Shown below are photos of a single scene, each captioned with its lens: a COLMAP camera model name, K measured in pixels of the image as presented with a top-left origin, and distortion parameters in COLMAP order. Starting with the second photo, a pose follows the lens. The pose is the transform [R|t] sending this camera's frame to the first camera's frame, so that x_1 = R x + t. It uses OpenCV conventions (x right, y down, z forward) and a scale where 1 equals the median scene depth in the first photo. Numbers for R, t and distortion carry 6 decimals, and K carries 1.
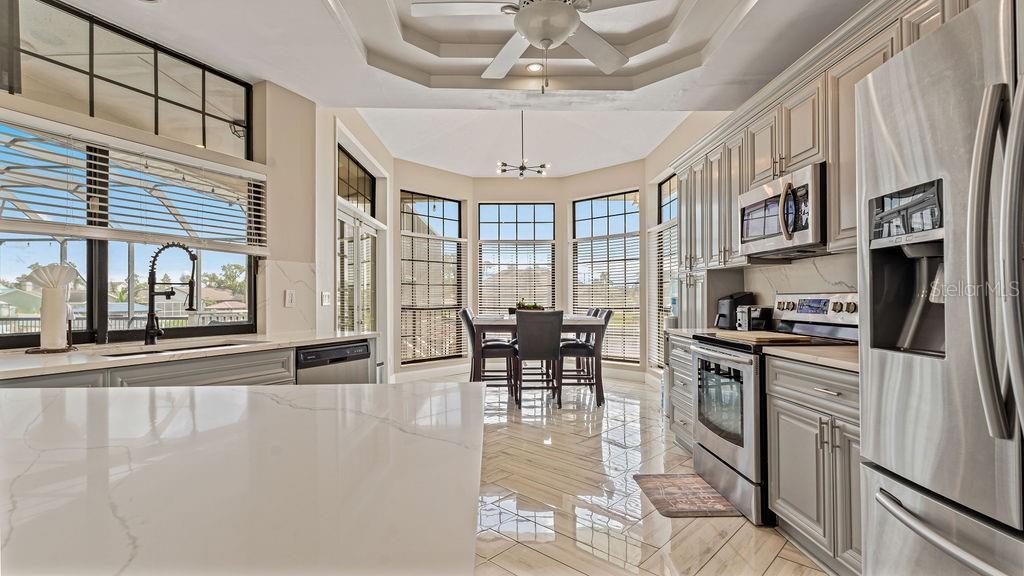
lens RADIAL K [[470.7, 0, 513.1], [0, 470.7, 292.2], [0, 0, 1]] dist [0.002710, 0.000331]
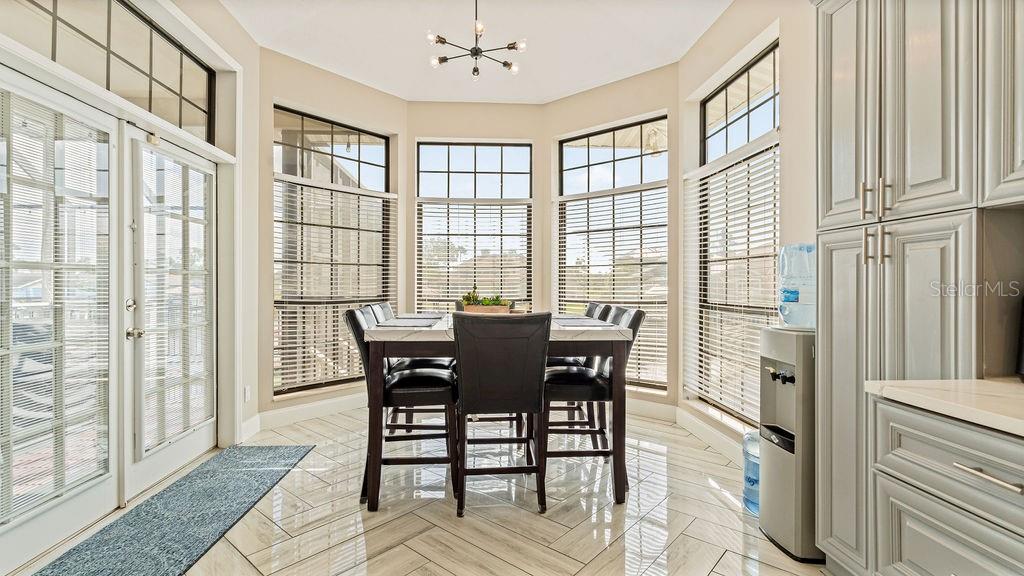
lens RADIAL K [[470.7, 0, 505.0], [0, 470.7, 282.0], [0, 0, 1]] dist [0.002710, 0.000331]
pose [[0.999347, 0.005253, 0.035751, 0.035108], [-0.005543, 0.999953, 0.008015, 0.002907], [-0.035707, -0.008208, 0.999329, 0.431850]]
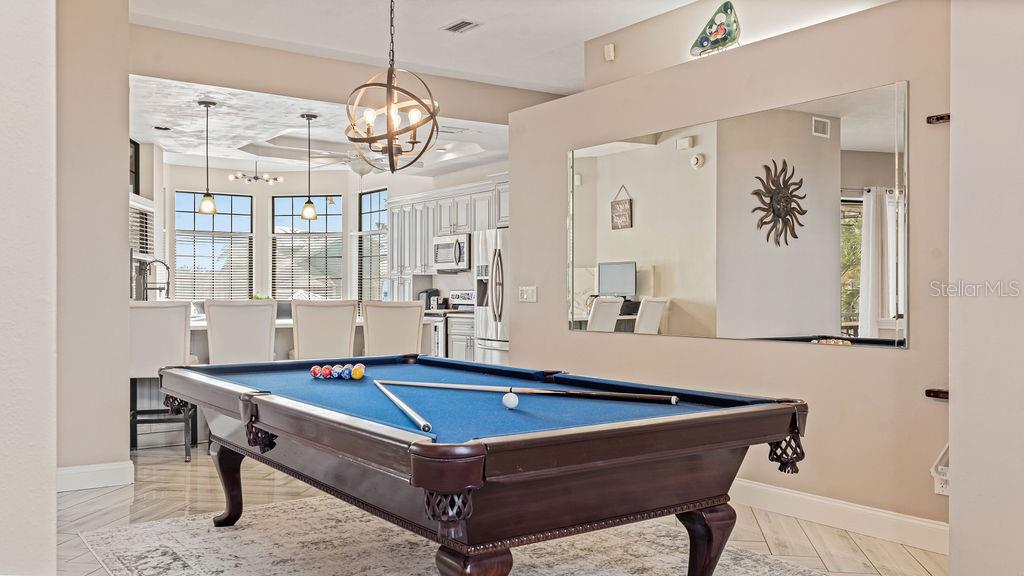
lens RADIAL K [[876.1, 0, 511.2], [0, 876.1, 287.5], [0, 0, 1]] dist [-0.006053, -0.001618]
pose [[0.826308, 0.007429, 0.563169, -0.657417], [-0.011862, 0.999921, 0.004214, -0.013472], [-0.563093, -0.010162, 0.826331, -1.100763]]
